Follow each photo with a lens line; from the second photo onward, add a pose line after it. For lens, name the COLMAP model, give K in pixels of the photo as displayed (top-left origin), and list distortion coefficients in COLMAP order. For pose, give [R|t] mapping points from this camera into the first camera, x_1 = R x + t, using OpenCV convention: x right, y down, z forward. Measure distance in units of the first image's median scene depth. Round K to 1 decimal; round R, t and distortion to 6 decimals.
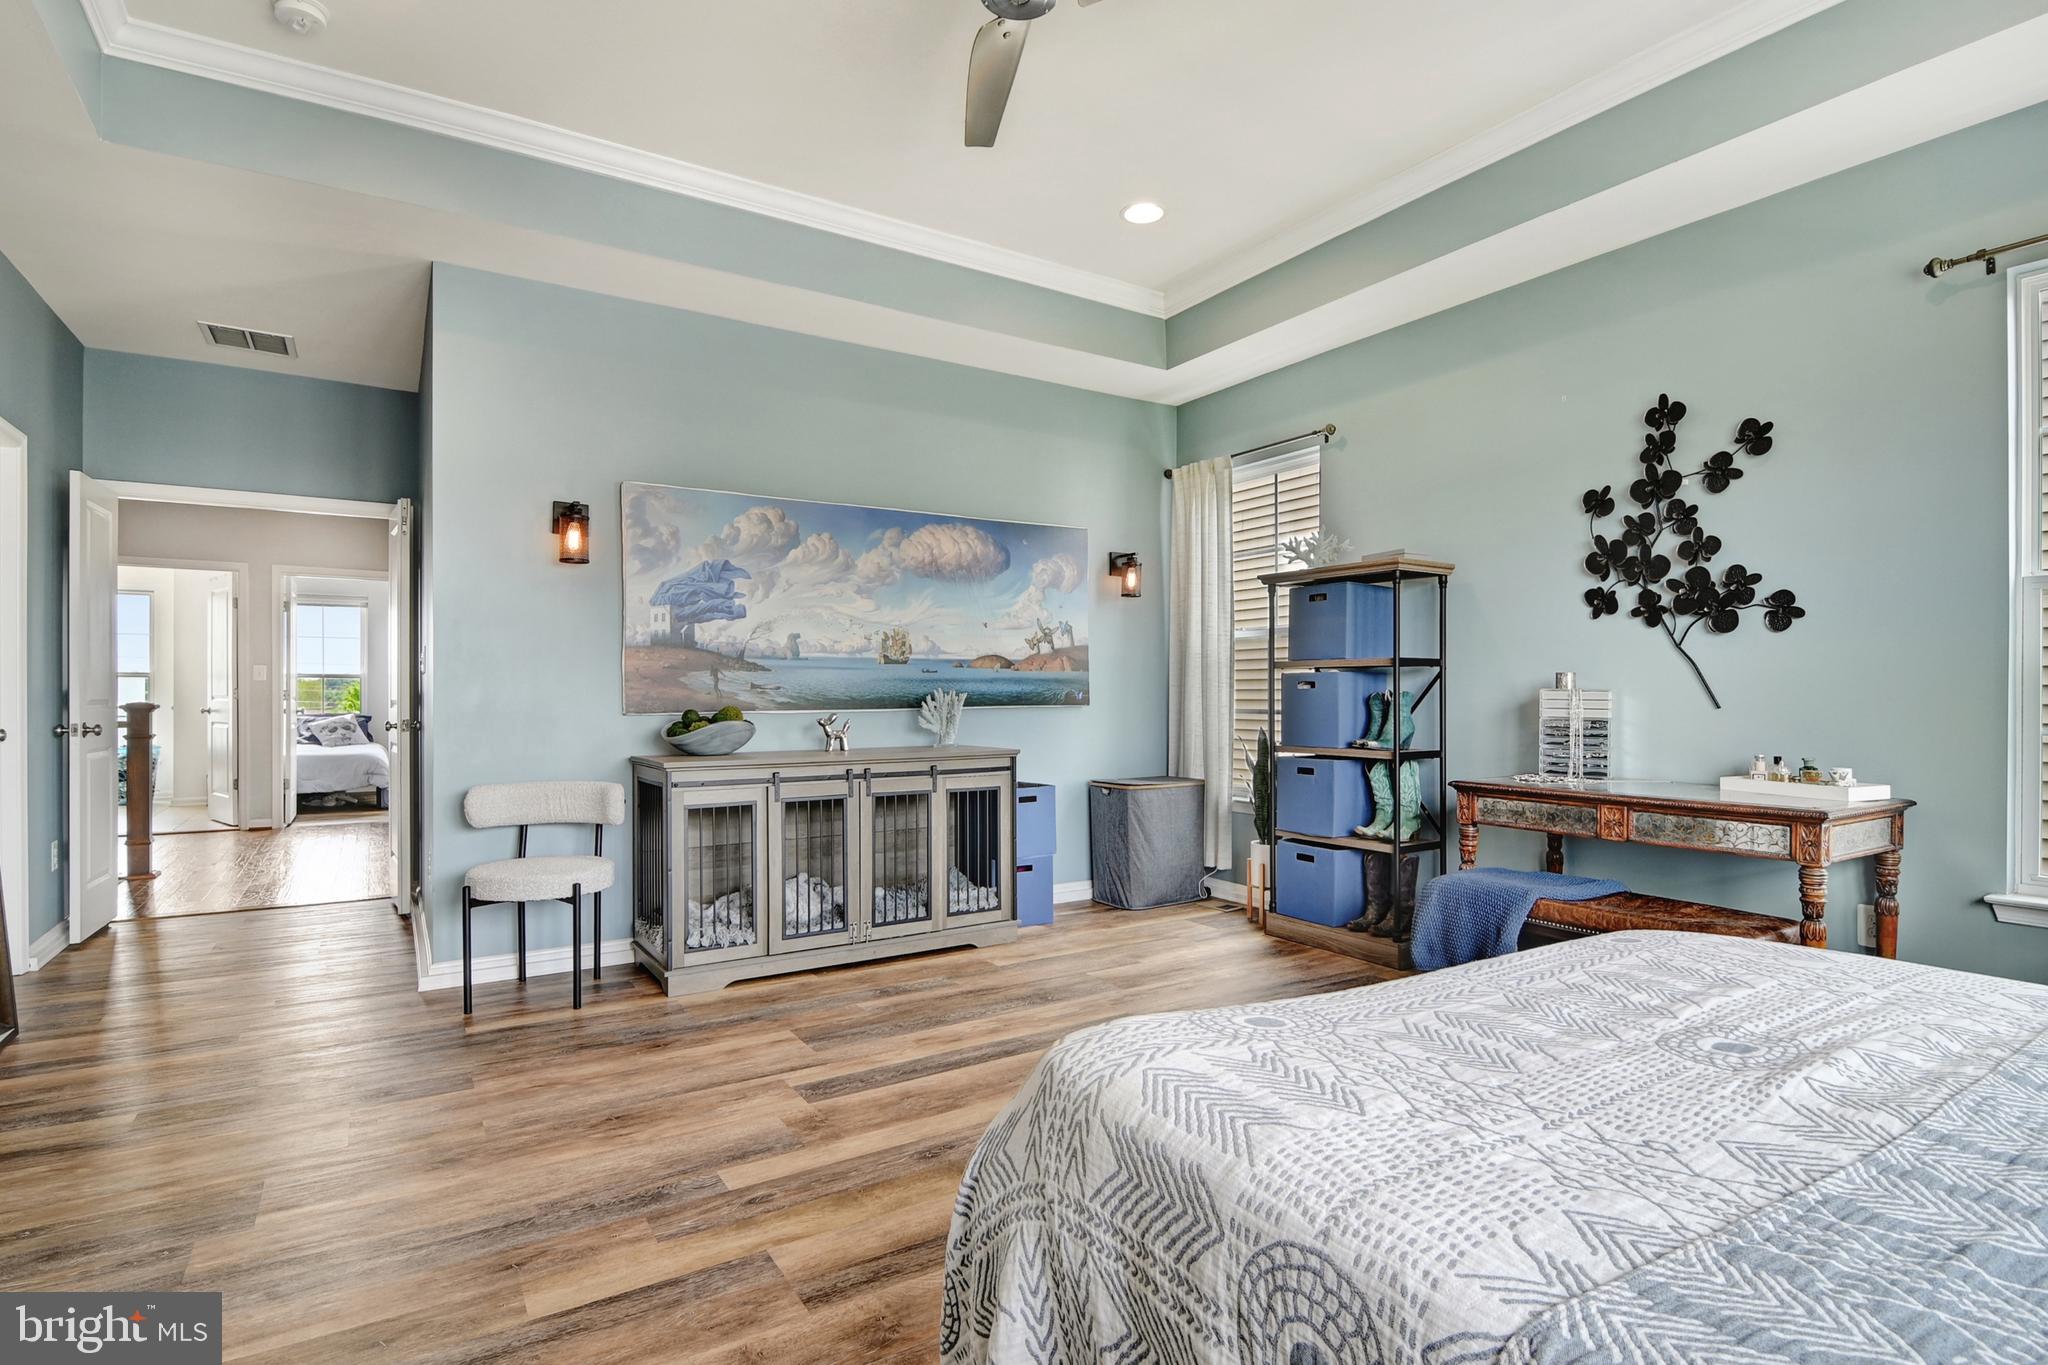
lens RADIAL K [[1009.7, 0, 1000.0], [0, 1009.7, 692.7], [0, 0, 1]] dist [-0.000015, -0.011983]
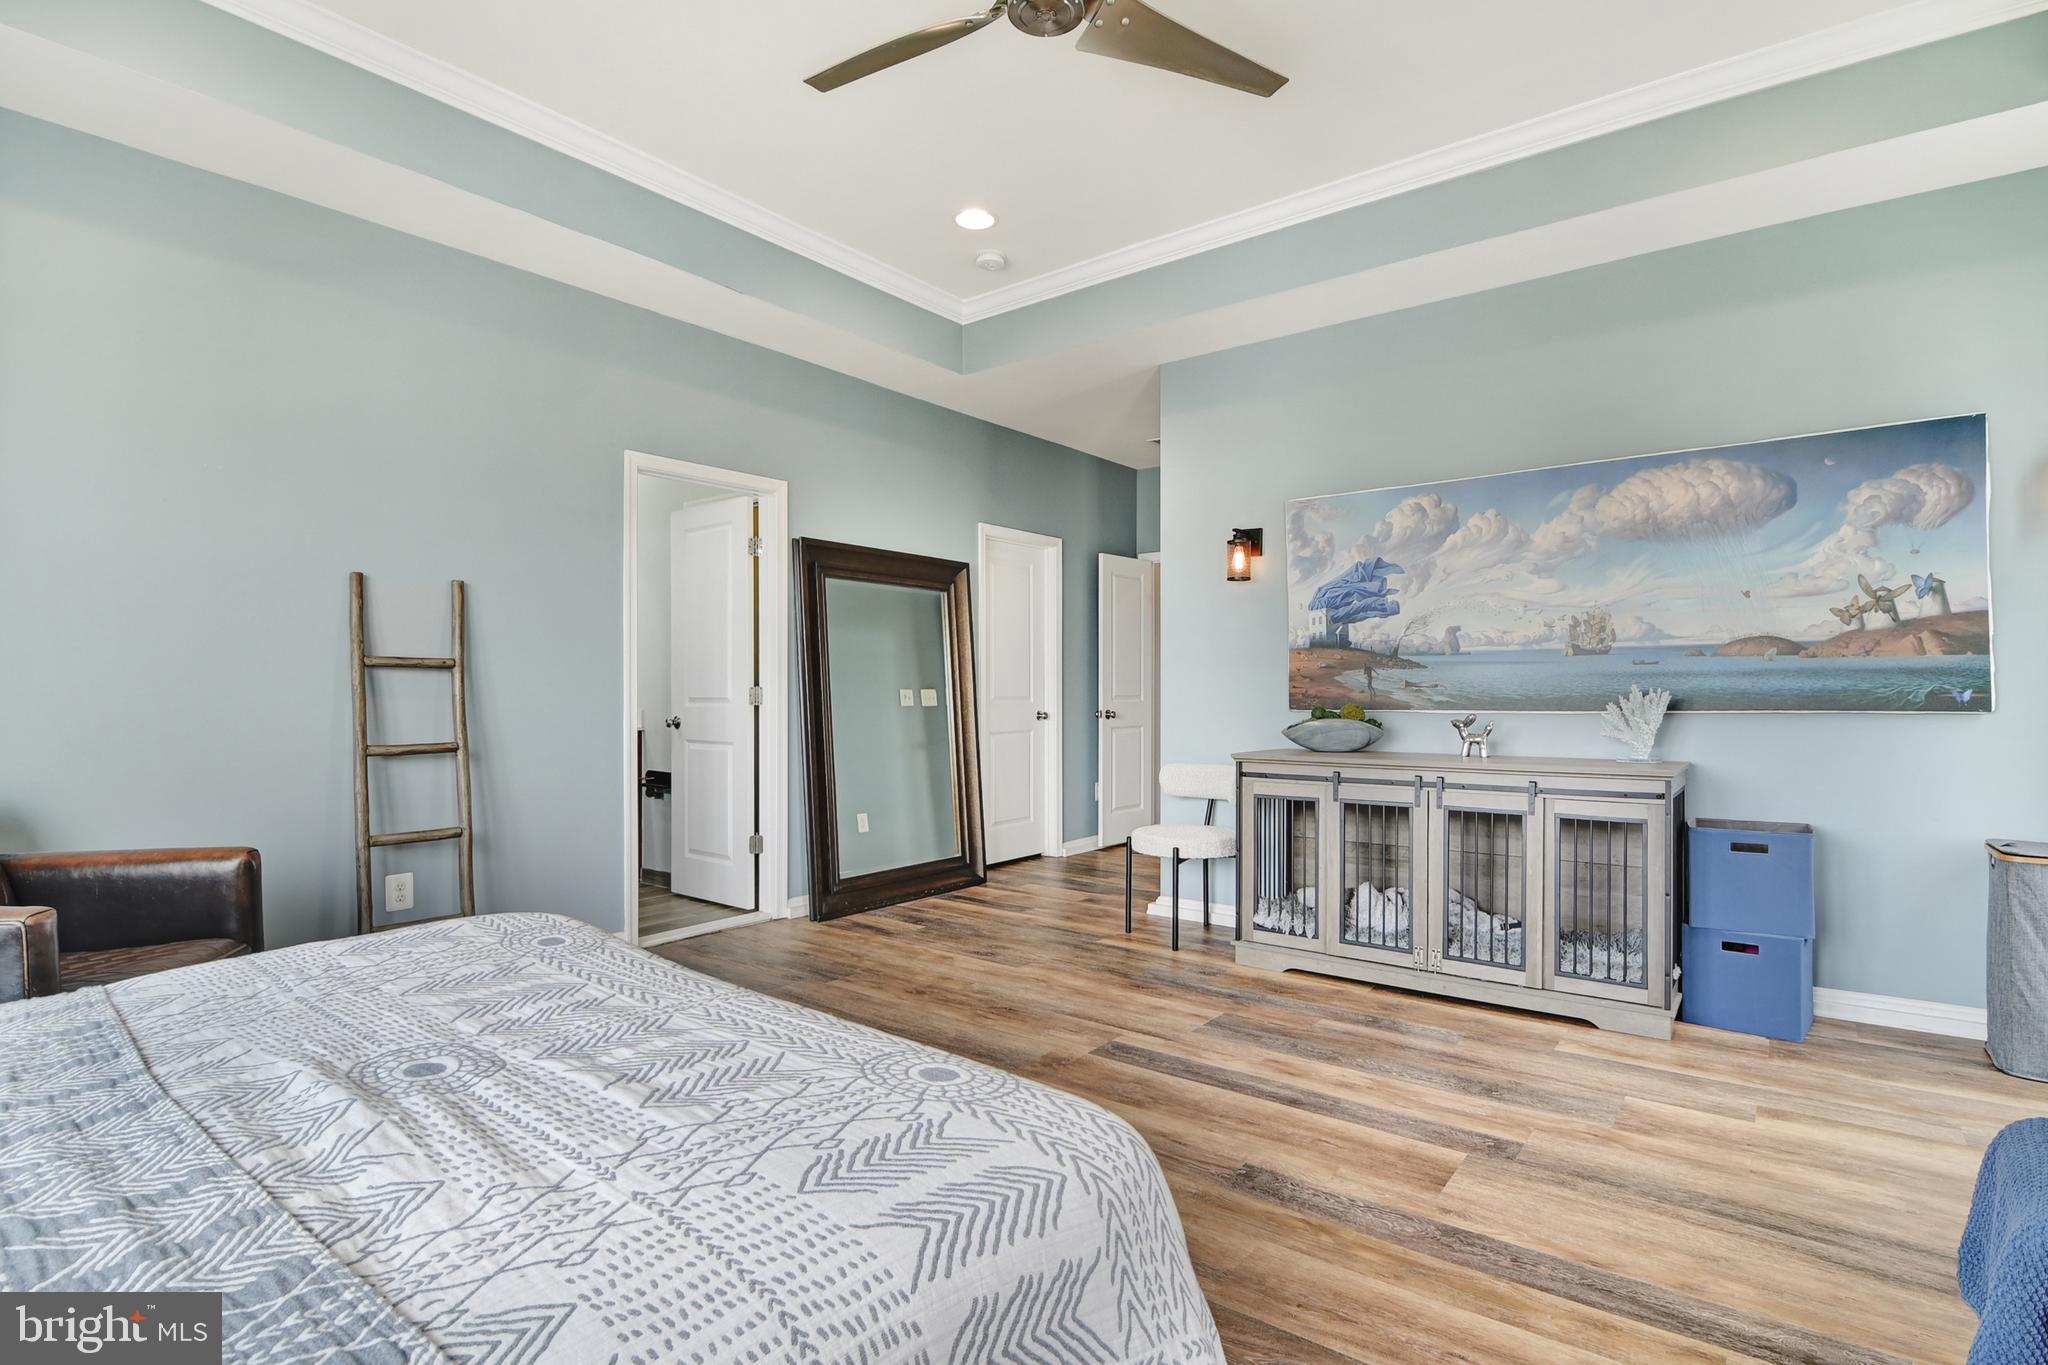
lens RADIAL K [[979.9, 0, 1040.8], [0, 979.9, 685.5], [0, 0, 1]] dist [0.000837, -0.015925]
pose [[0.351329, -0.005968, -0.936233, 0.531874], [0.000900, 0.999981, -0.006037, 0.000040], [0.936252, 0.001279, 0.351328, 0.362092]]
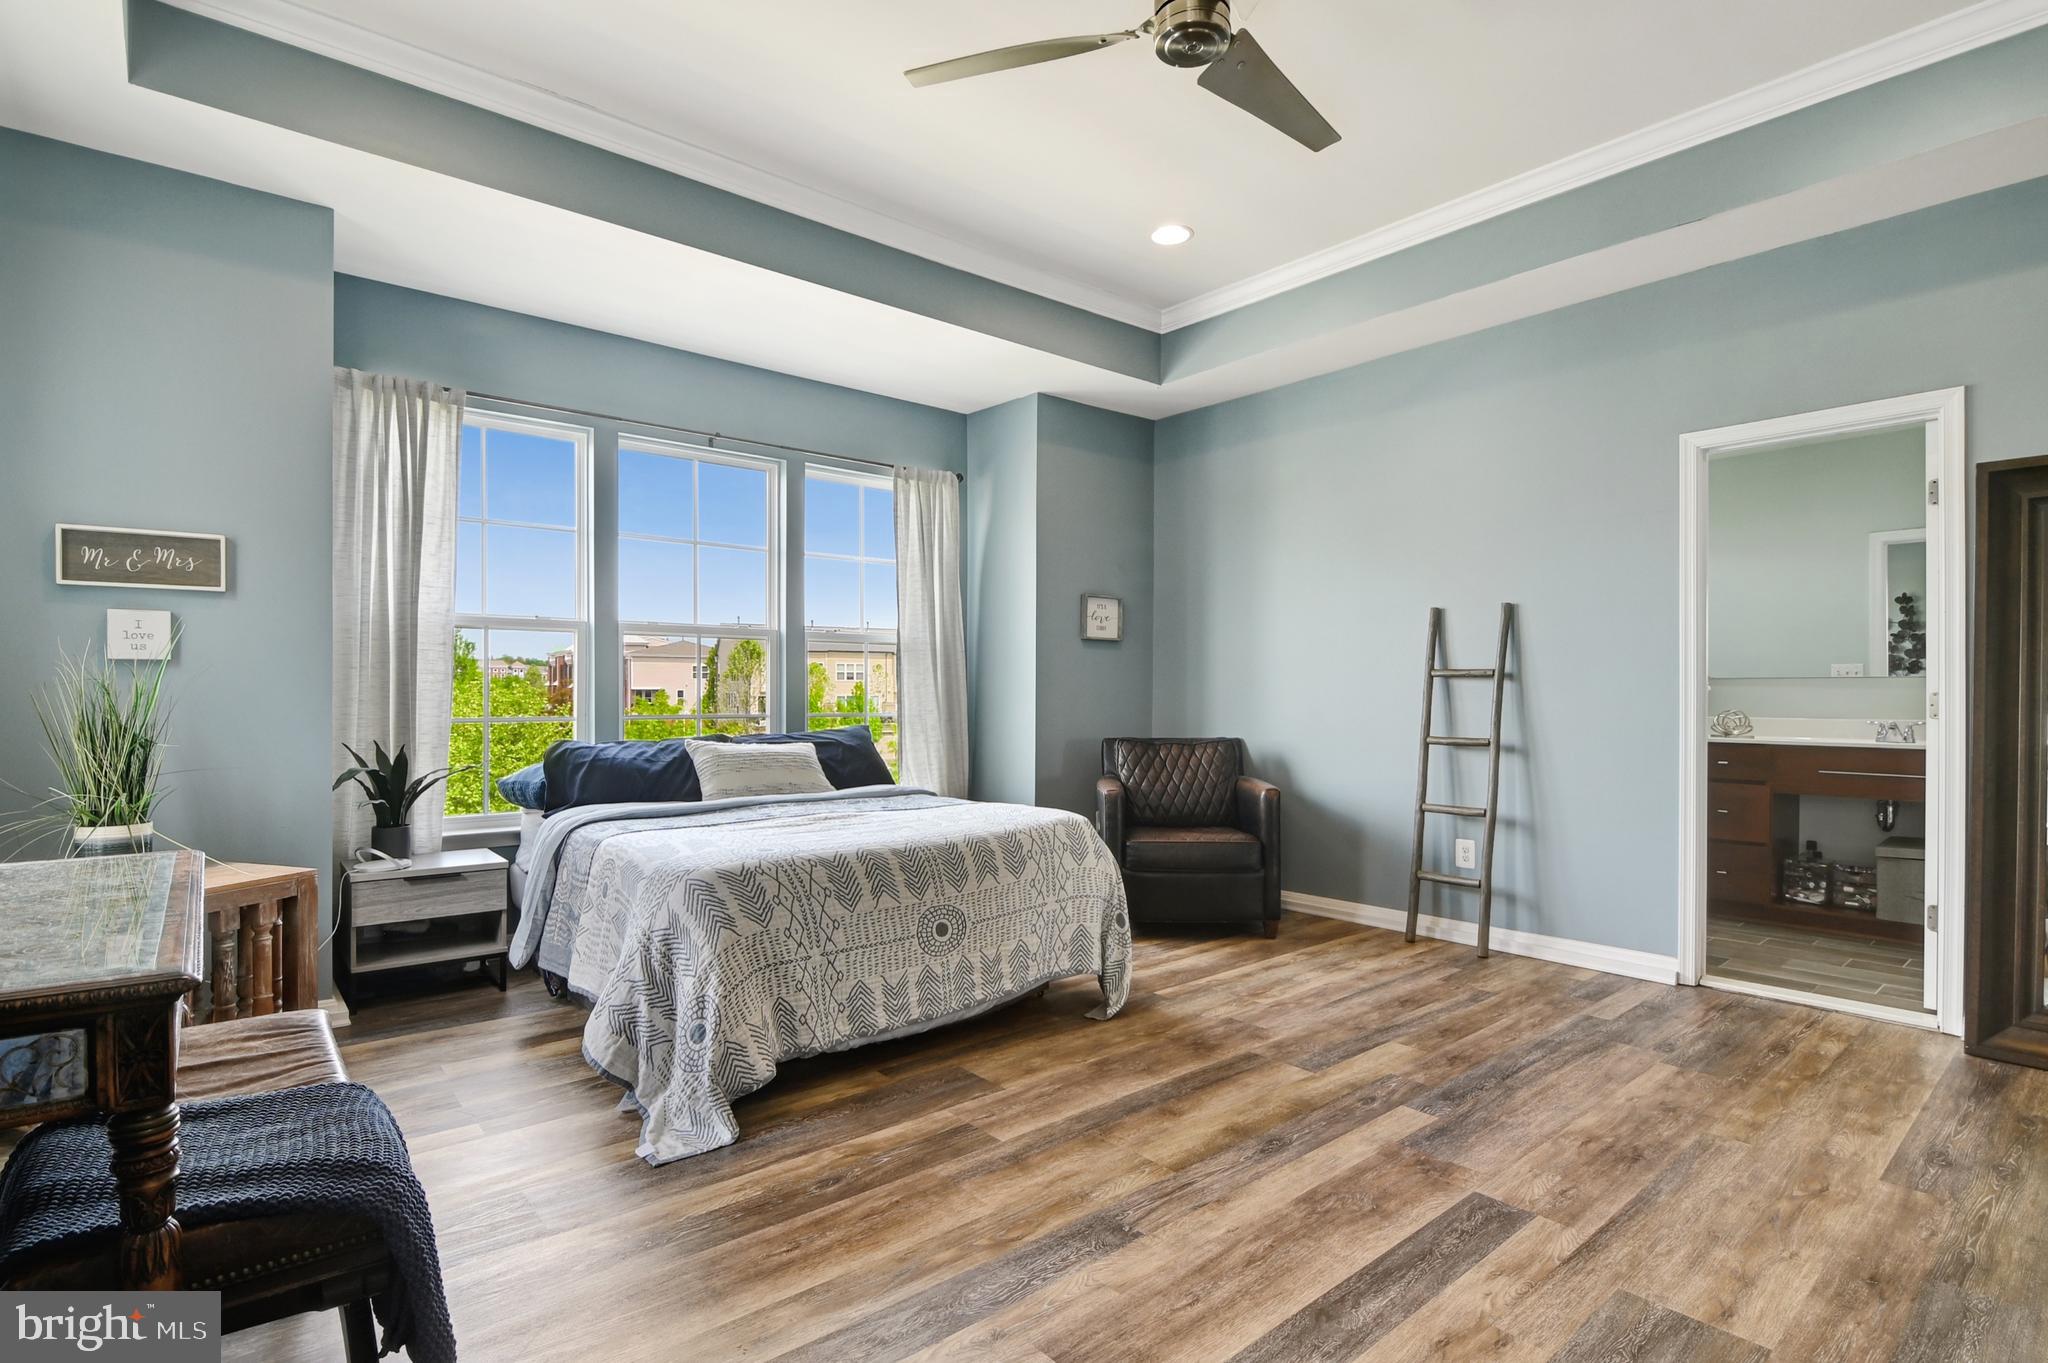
lens RADIAL K [[1010.6, 0, 1036.6], [0, 1010.6, 676.1], [0, 0, 1]] dist [-0.019197, -0.000473]
pose [[-0.986231, -0.007451, -0.165204, 0.197642], [-0.004906, 0.999863, -0.015813, -0.002305], [0.165299, -0.014785, -0.986133, 1.132364]]
